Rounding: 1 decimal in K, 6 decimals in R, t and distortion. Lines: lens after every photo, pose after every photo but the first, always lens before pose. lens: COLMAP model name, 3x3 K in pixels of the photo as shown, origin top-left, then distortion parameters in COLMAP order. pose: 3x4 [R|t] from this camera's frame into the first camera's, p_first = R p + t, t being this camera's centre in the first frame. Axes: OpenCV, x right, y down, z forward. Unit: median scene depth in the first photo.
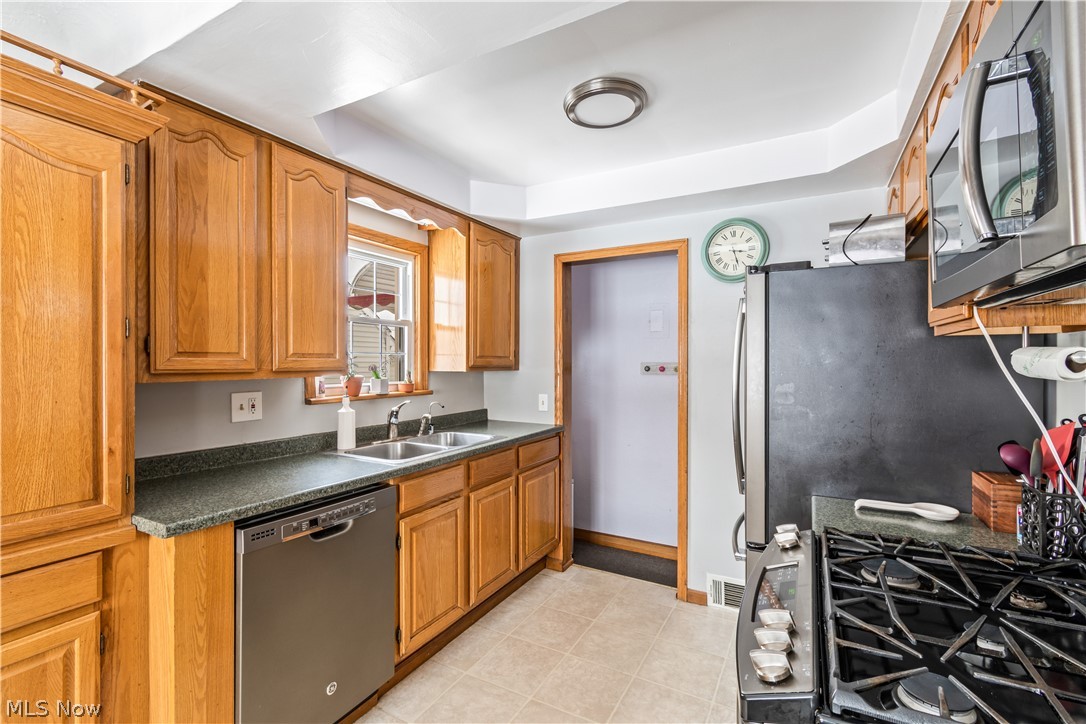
lens RADIAL K [[483.2, 0, 545.3], [0, 483.2, 360.6], [0, 0, 1]] dist [0.004483, -0.001861]
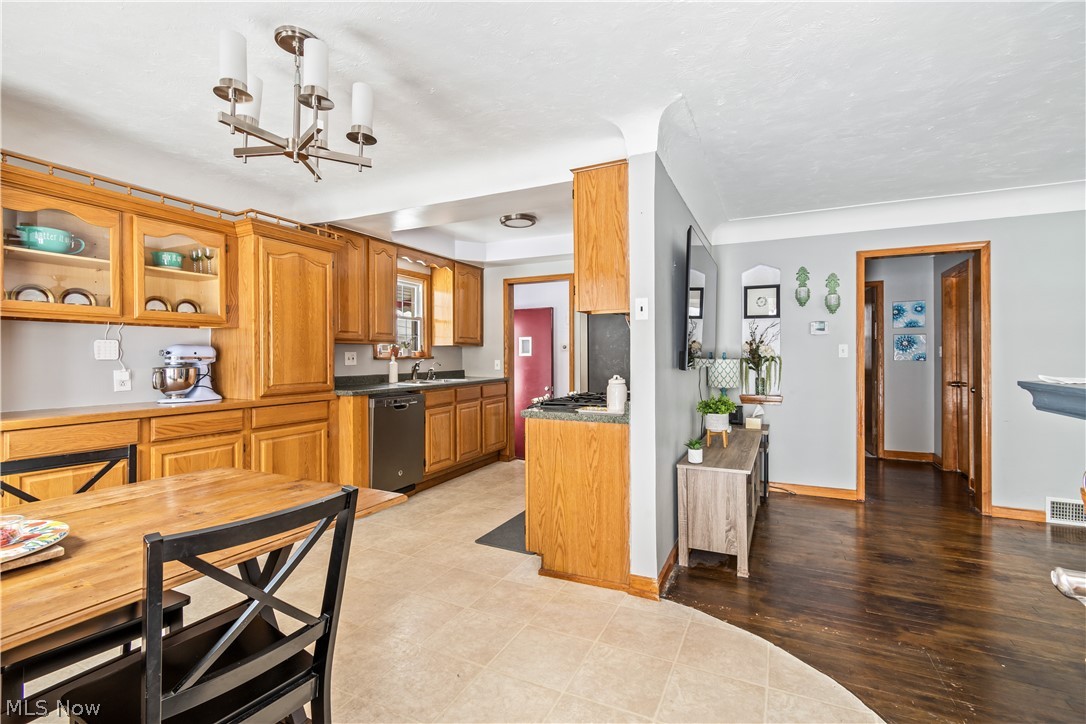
lens RADIAL K [[483.2, 0, 544.2], [0, 483.2, 358.5], [0, 0, 1]] dist [0.004483, -0.001861]
pose [[0.998767, -0.001560, 0.049617, 0.120372], [0.001104, 0.999957, 0.009216, 0.076177], [-0.049629, -0.009150, 0.998726, -1.136541]]
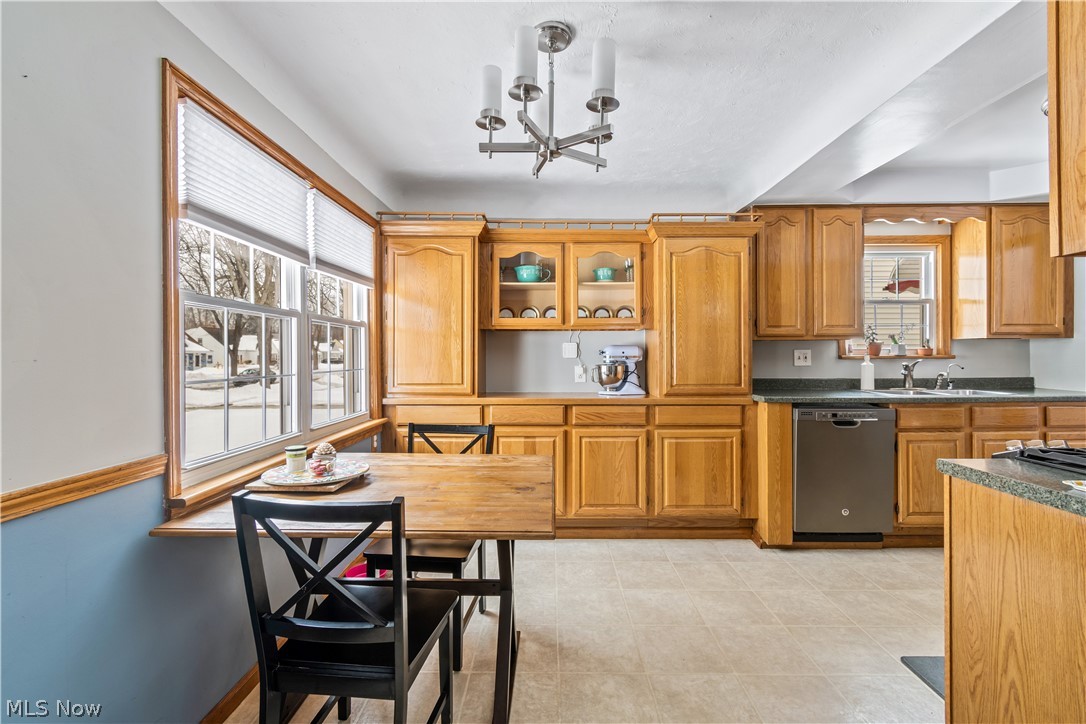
lens RADIAL K [[483.2, 0, 545.4], [0, 483.2, 354.4], [0, 0, 1]] dist [0.004483, -0.001861]
pose [[0.475416, 0.001375, -0.879760, 0.481324], [0.004717, 0.999980, 0.004112, 0.070837], [0.879748, -0.006105, 0.475400, -0.650733]]
